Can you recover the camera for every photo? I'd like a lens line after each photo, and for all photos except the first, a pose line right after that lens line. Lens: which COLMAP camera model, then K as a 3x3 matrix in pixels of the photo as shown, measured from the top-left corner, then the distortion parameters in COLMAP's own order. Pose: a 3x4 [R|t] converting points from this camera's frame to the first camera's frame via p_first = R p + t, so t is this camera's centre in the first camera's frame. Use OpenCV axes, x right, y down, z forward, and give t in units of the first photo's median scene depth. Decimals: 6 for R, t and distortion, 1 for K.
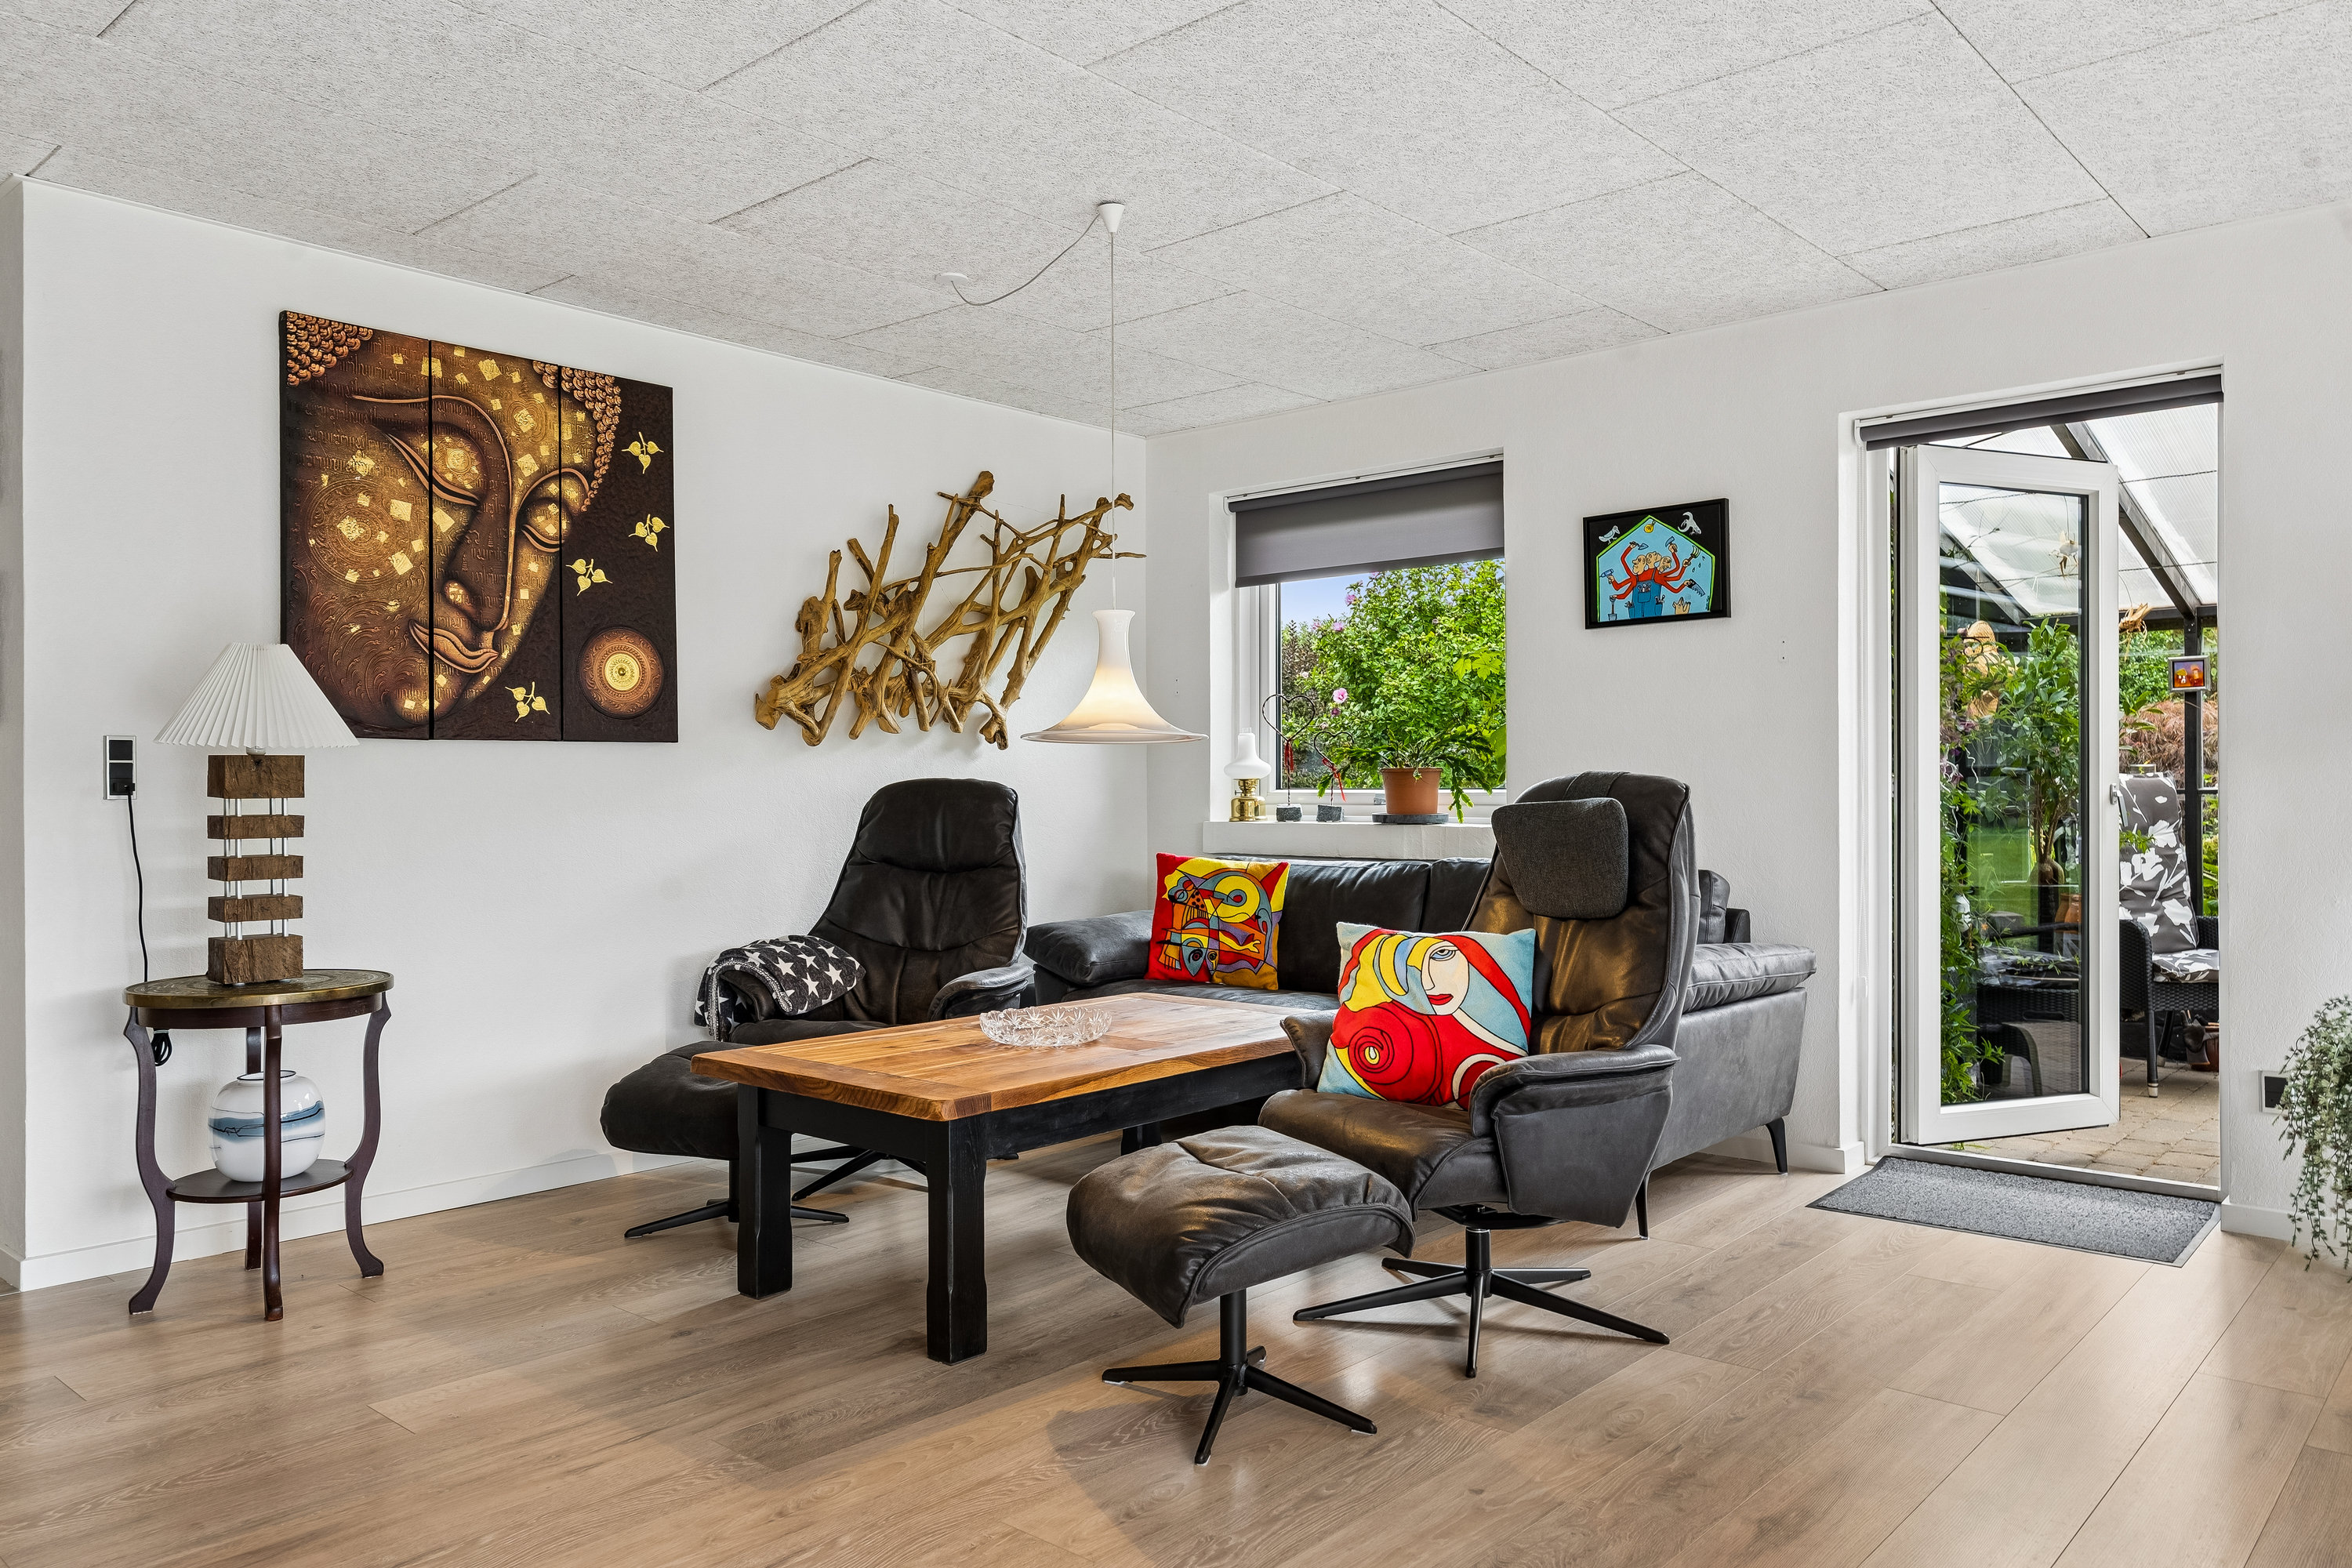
lens RADIAL K [[1628.0, 0, 1176.0], [0, 1628.0, 784.0], [0, 0, 1]] dist [0.000215, 0.000024]
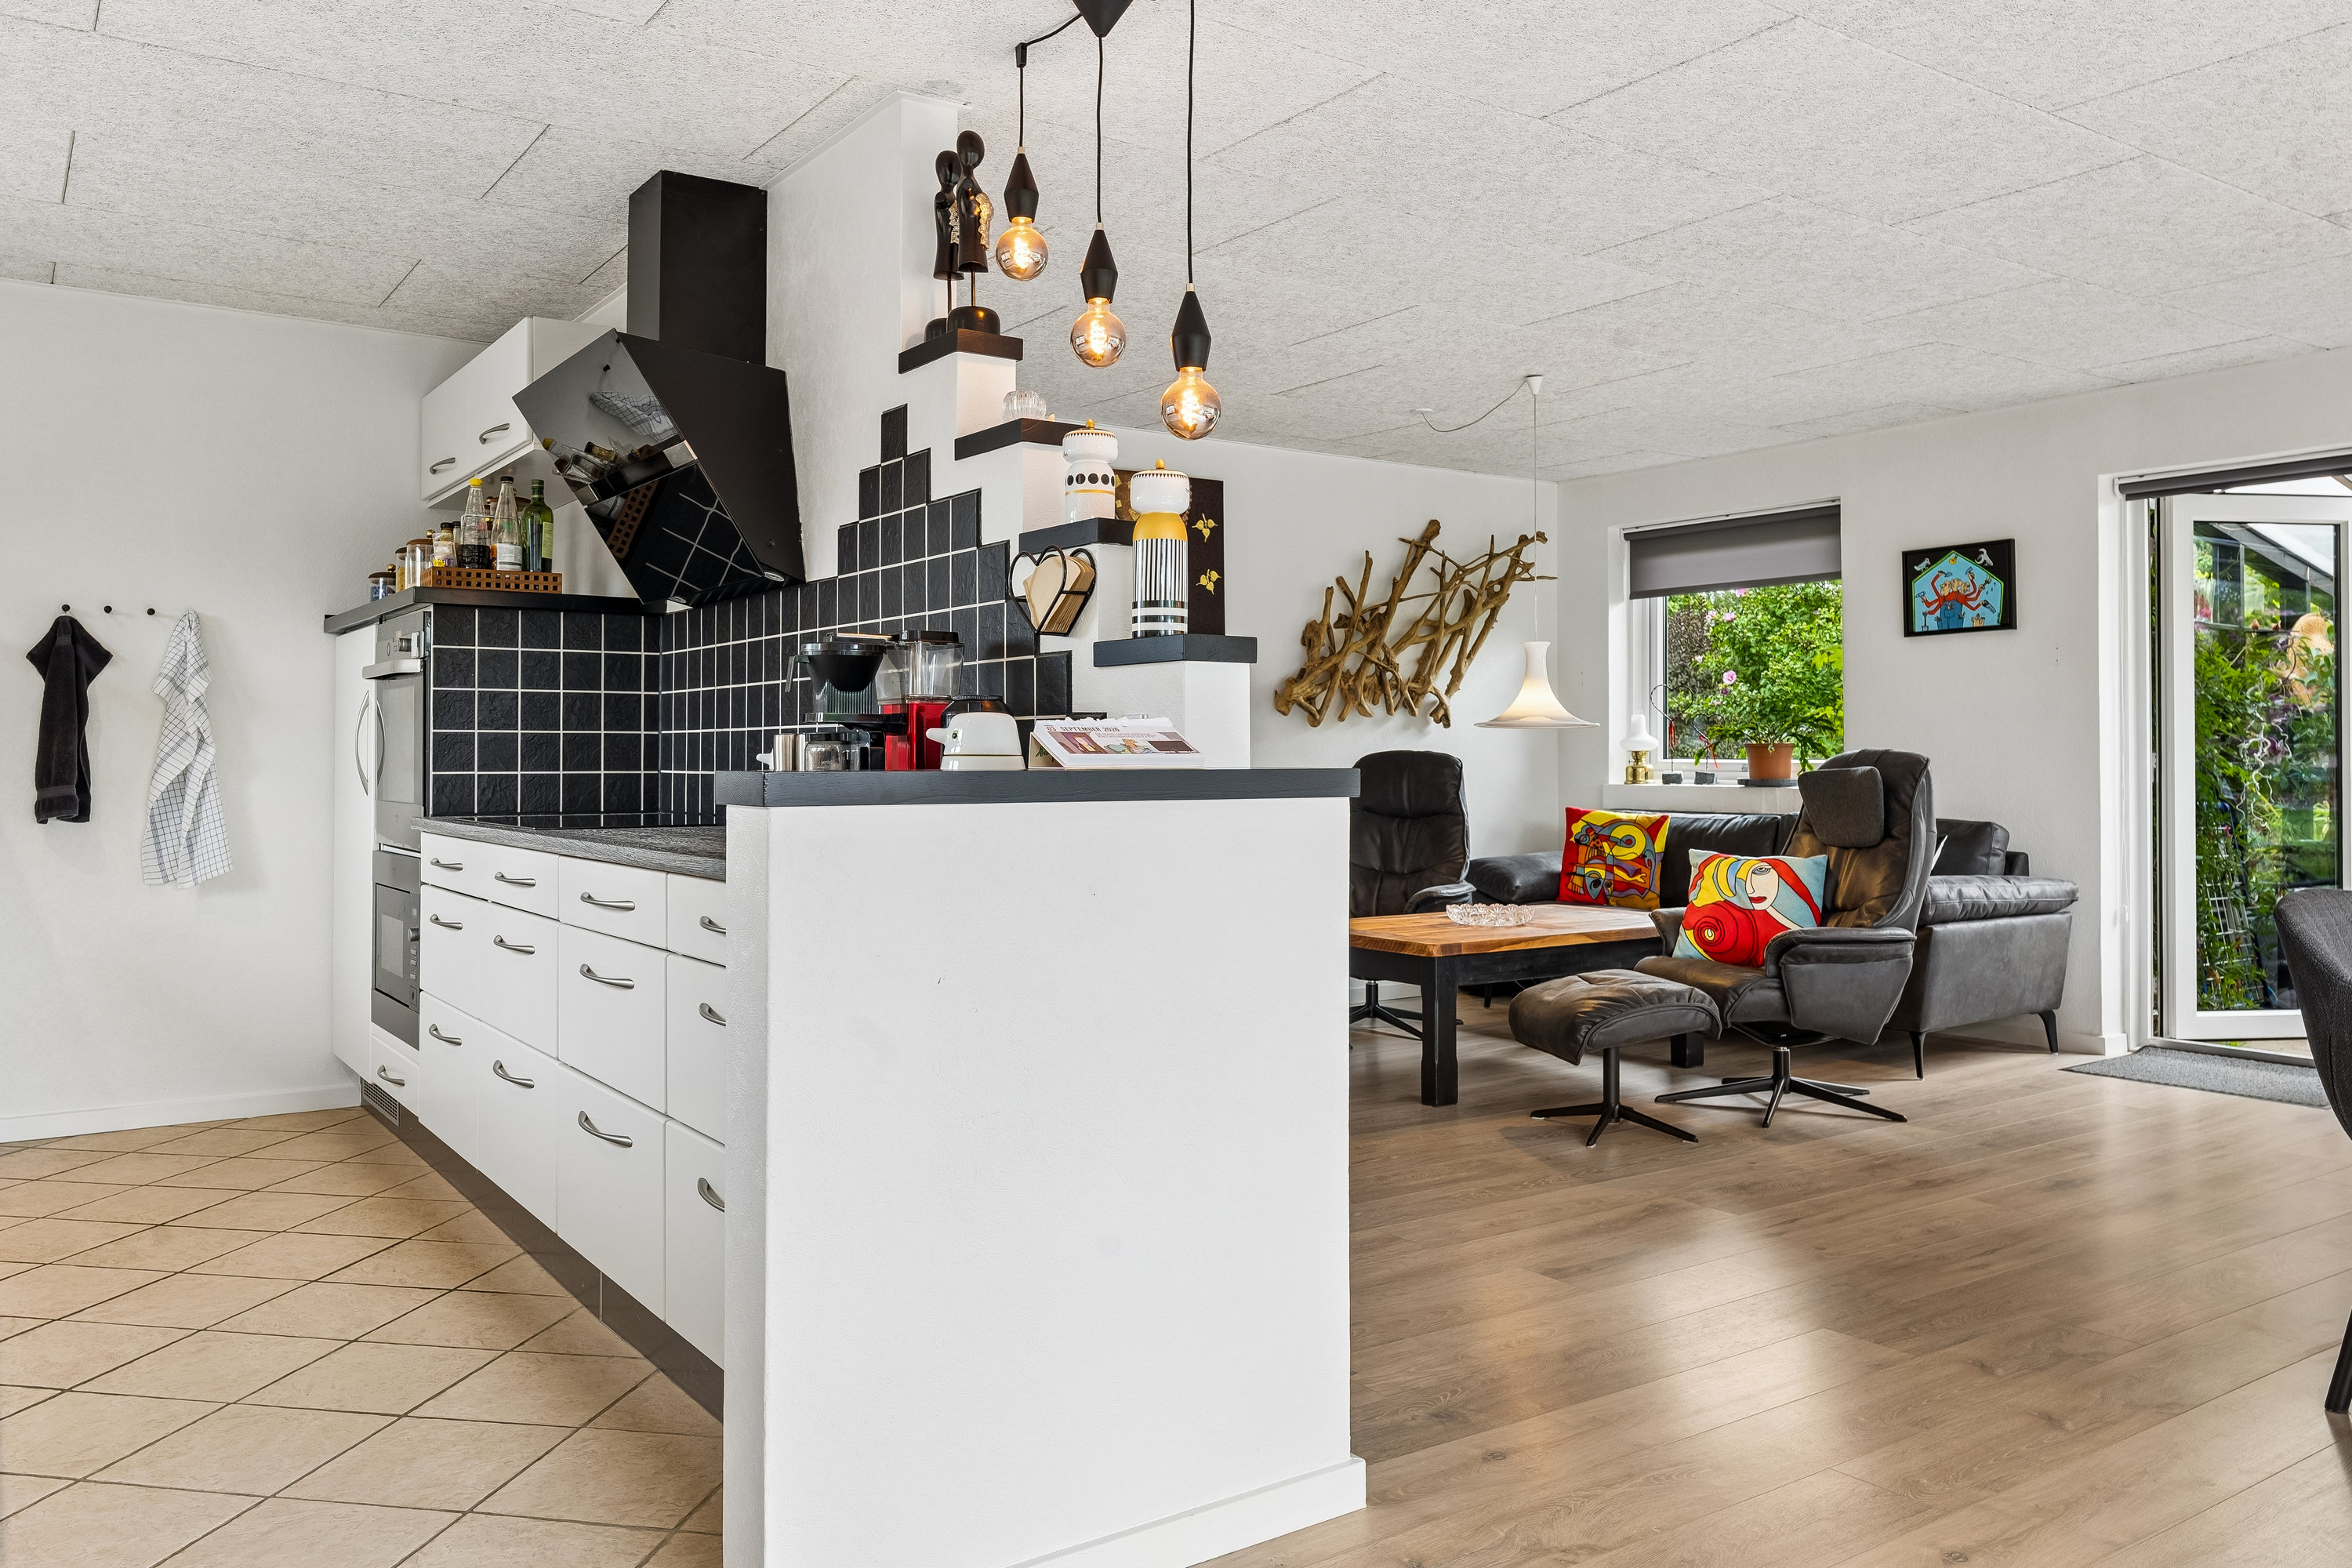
lens RADIAL K [[1716.1, 0, 1162.5], [0, 1716.1, 728.8], [0, 0, 1]] dist [-0.003973, 0.001120]
pose [[0.970367, 0.000240, -0.241635, 0.007841], [-0.003231, 0.999923, -0.011981, -0.003598], [0.241613, 0.012406, 0.970293, -0.472864]]
